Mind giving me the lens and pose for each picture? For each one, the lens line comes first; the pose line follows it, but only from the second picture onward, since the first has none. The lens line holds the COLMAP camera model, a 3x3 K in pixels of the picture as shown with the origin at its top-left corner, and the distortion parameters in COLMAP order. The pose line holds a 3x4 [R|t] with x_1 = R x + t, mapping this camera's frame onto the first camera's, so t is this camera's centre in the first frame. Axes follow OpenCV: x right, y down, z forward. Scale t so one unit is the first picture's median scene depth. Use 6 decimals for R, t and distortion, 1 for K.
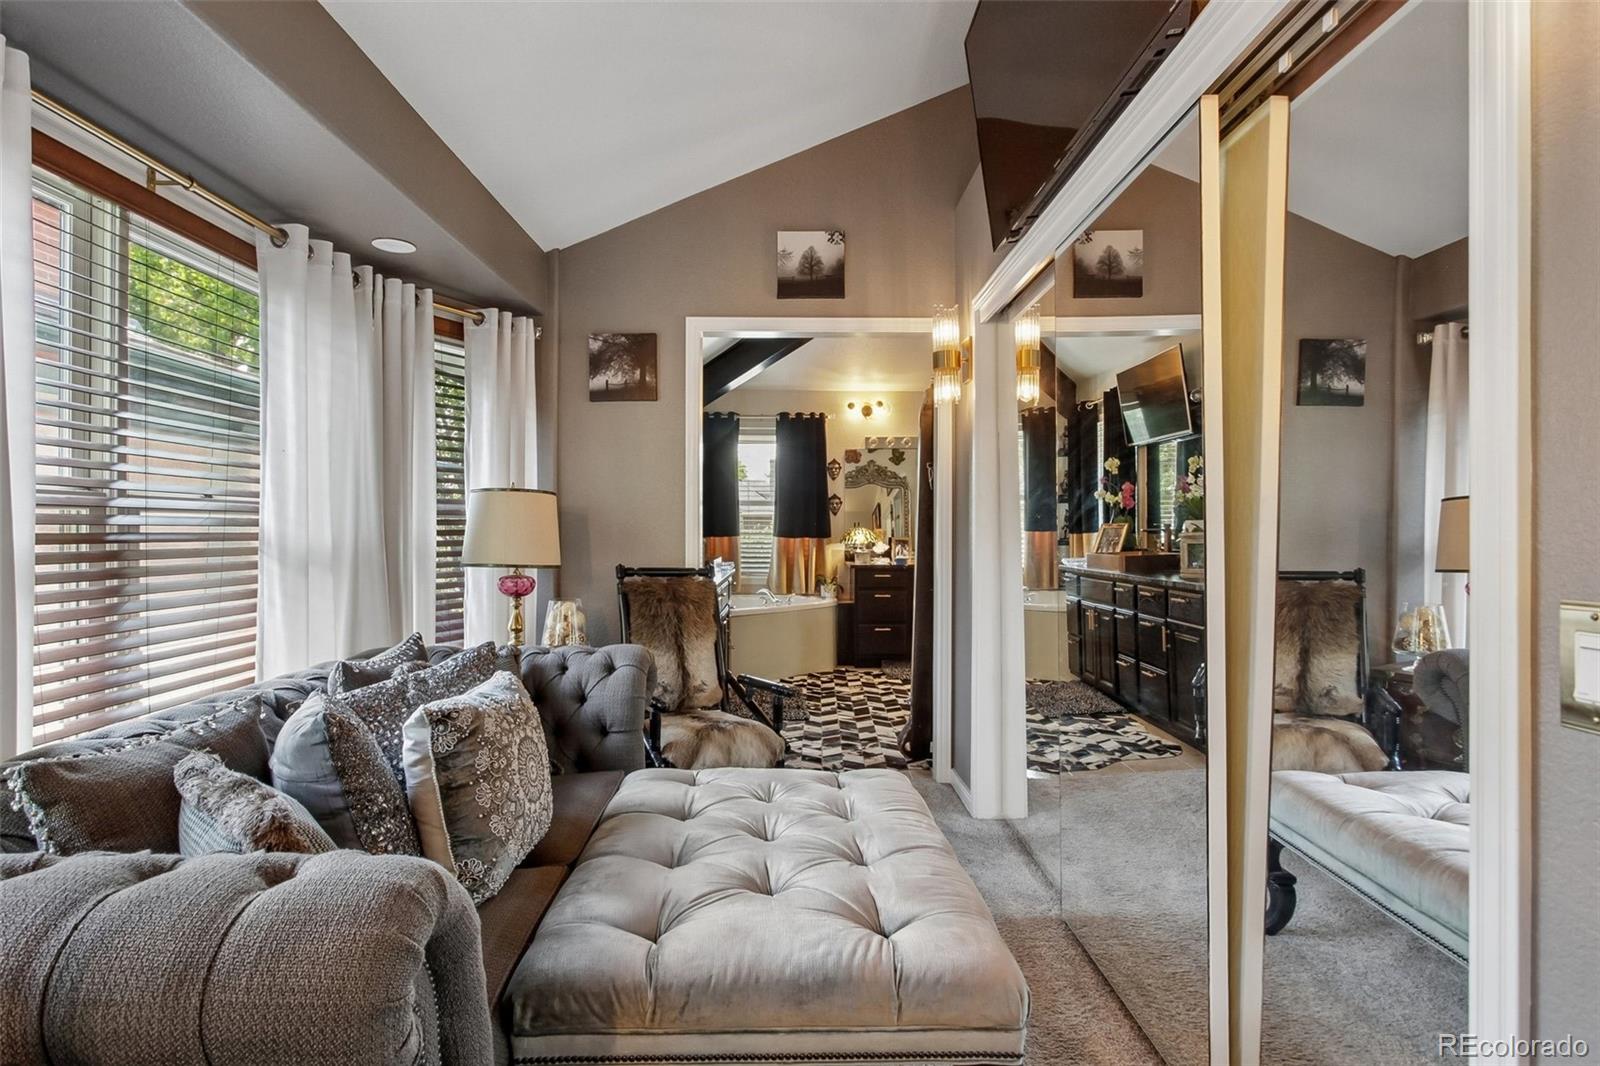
lens RADIAL K [[776.0, 0, 791.3], [0, 776.0, 533.9], [0, 0, 1]] dist [-0.013617, 0.008768]
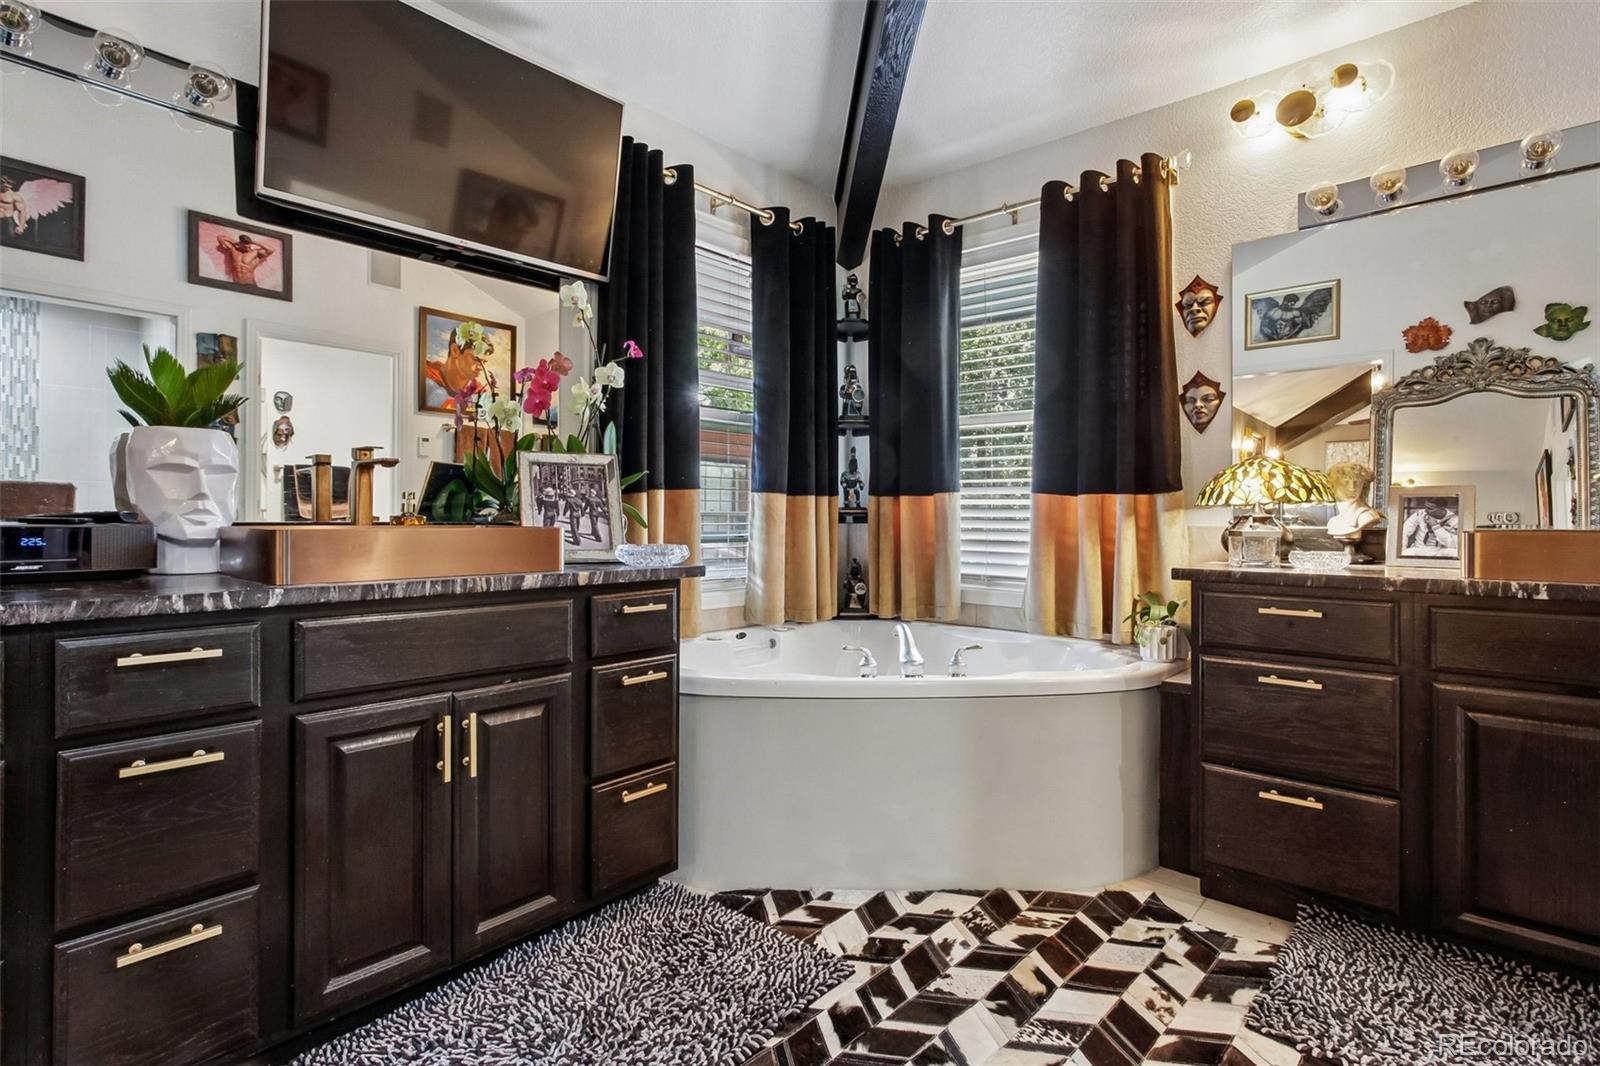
lens RADIAL K [[776.0, 0, 795.5], [0, 776.0, 523.8], [0, 0, 1]] dist [-0.013617, 0.008768]
pose [[0.746228, 0.000124, -0.665691, 0.157366], [-0.002651, 0.999993, -0.002785, 0.020894], [0.665686, 0.003843, 0.746222, 0.608927]]
